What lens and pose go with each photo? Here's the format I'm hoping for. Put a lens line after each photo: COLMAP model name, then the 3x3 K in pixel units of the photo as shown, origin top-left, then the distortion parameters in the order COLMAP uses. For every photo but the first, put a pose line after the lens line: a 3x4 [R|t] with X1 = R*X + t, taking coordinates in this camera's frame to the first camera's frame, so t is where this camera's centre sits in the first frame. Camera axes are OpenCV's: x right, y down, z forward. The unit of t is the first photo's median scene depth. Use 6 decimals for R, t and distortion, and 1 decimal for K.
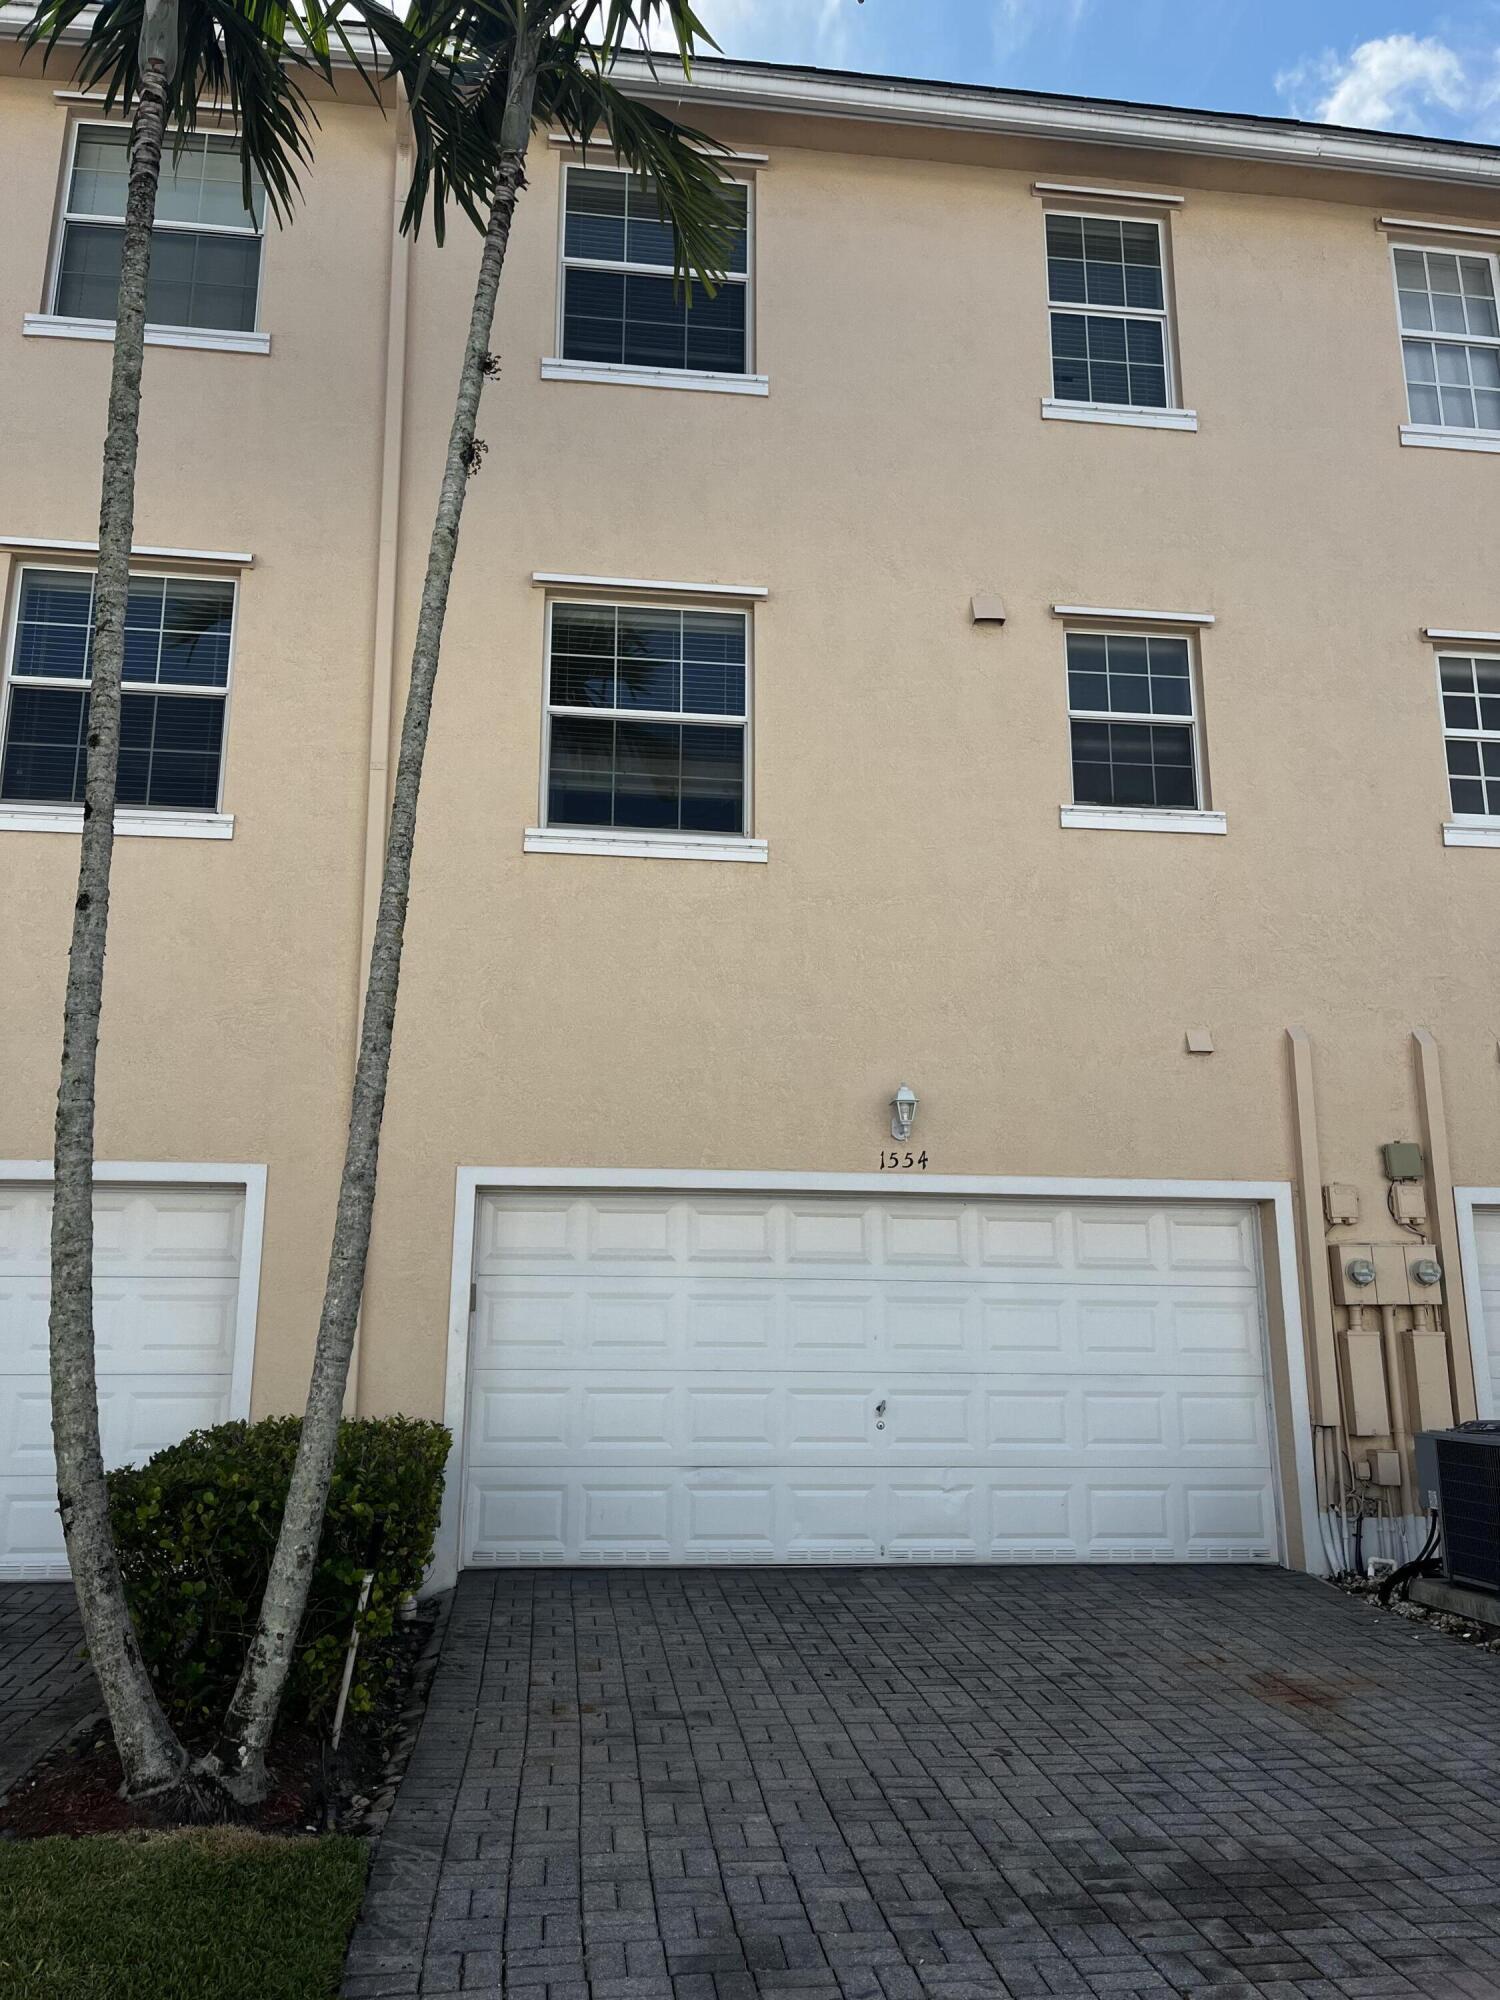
lens RADIAL K [[1519.4, 0, 756.6], [0, 1519.4, 1003.7], [0, 0, 1]] dist [0.064605, -0.098544]
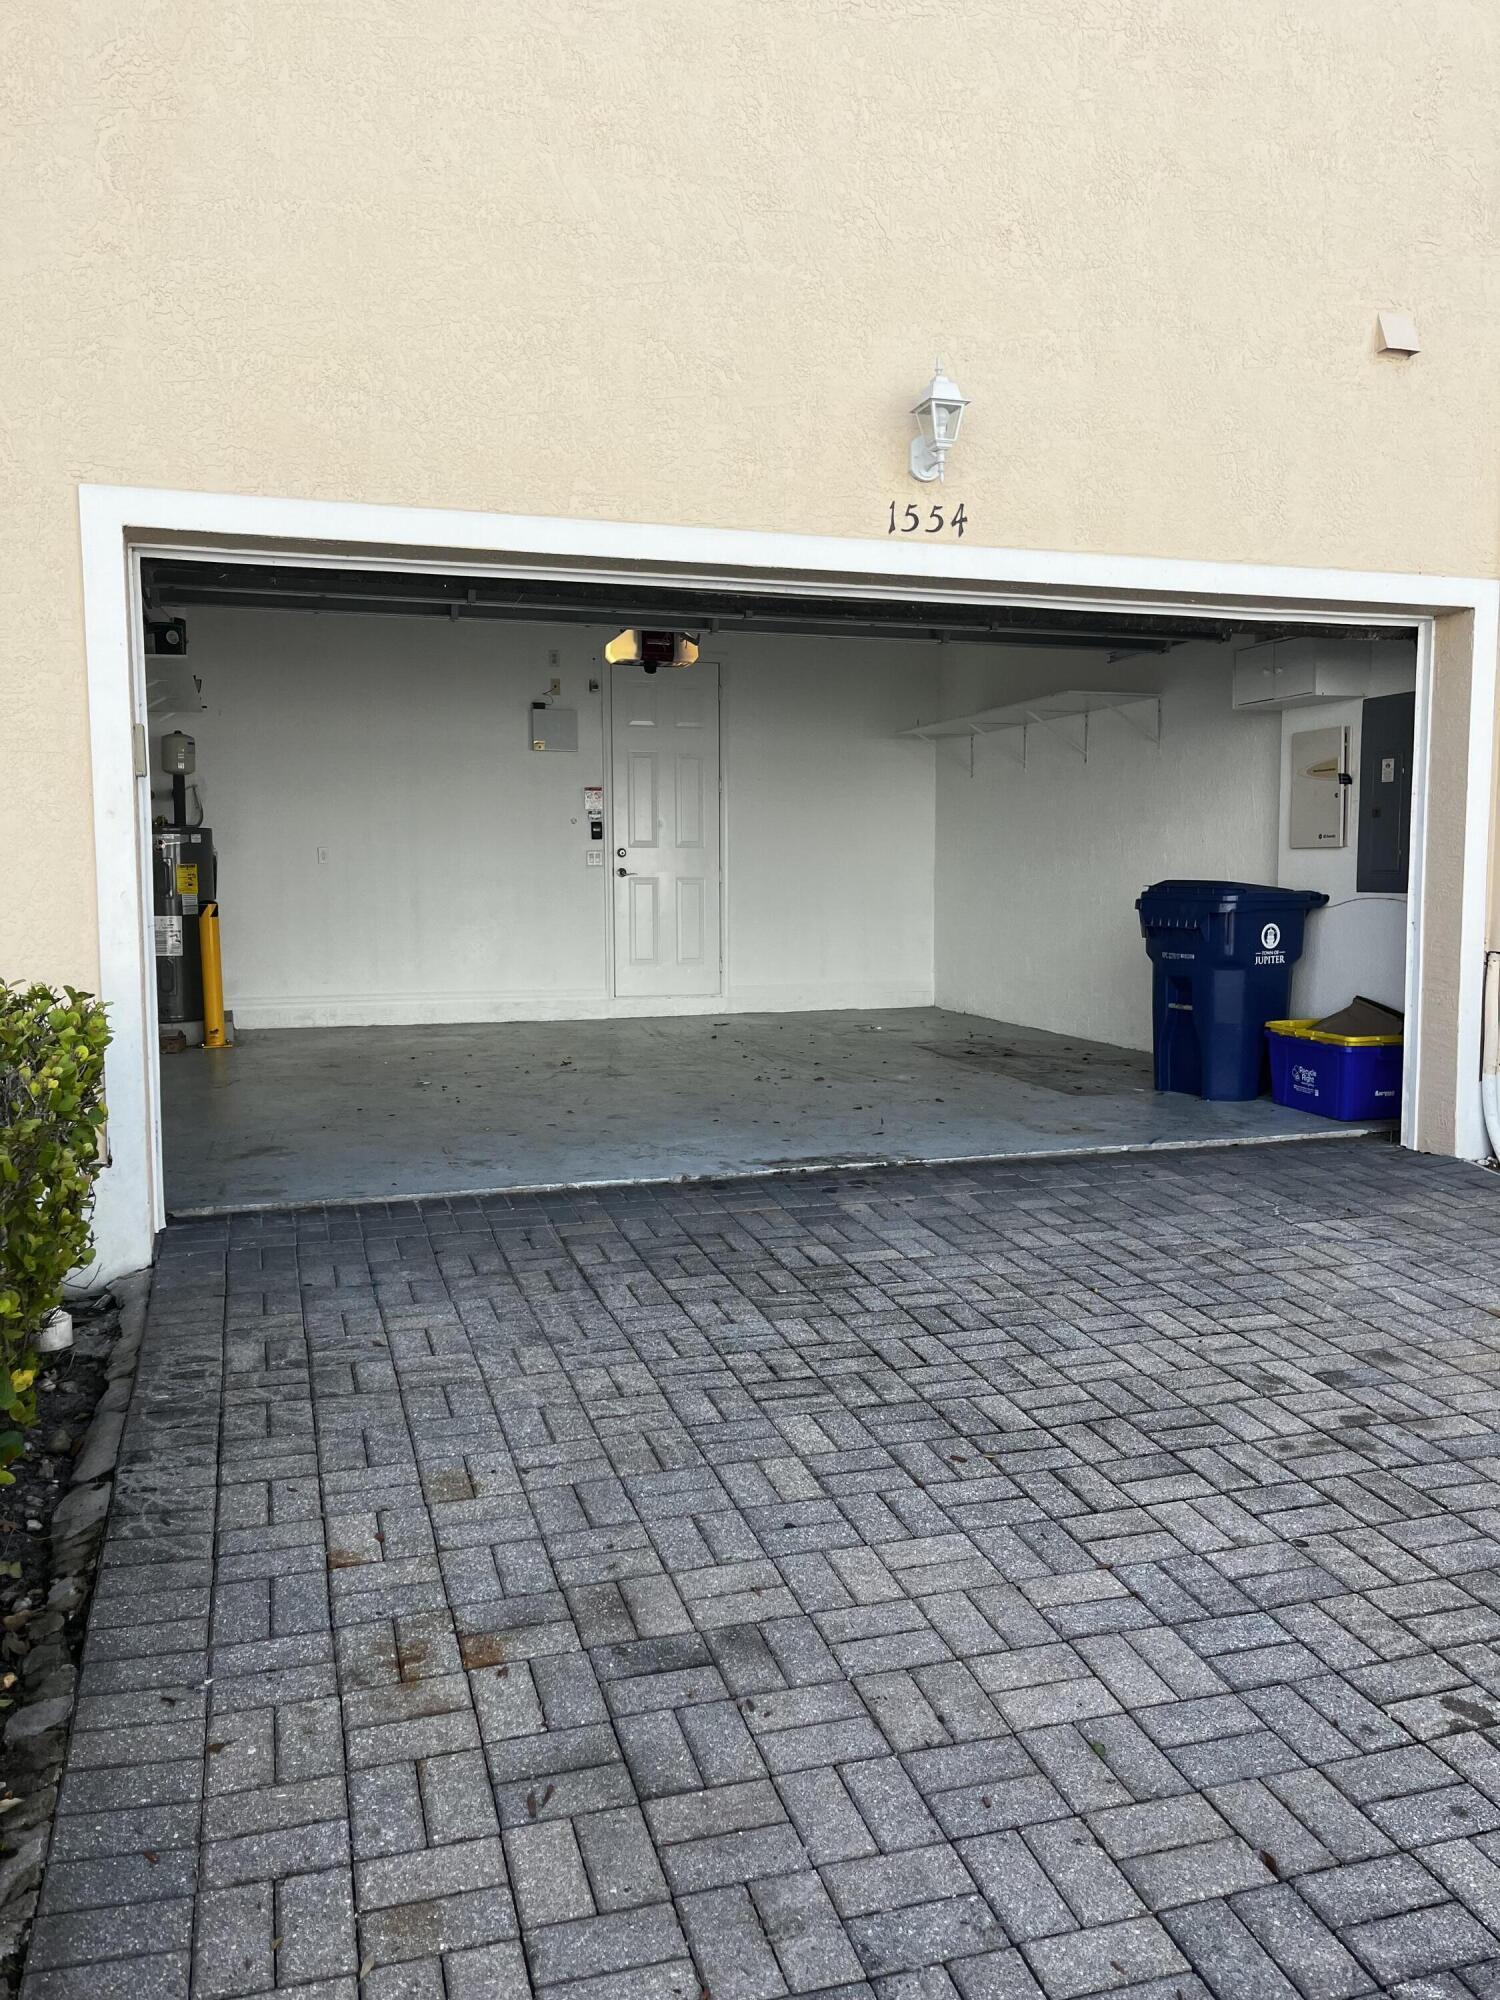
lens RADIAL K [[1519.4, 0, 756.6], [0, 1519.4, 1003.7], [0, 0, 1]] dist [0.064605, -0.098544]
pose [[0.983267, -0.022529, 0.180774, -0.071553], [-0.033978, 0.952230, 0.303485, 0.103686], [-0.178976, -0.304549, 0.935531, 0.425860]]
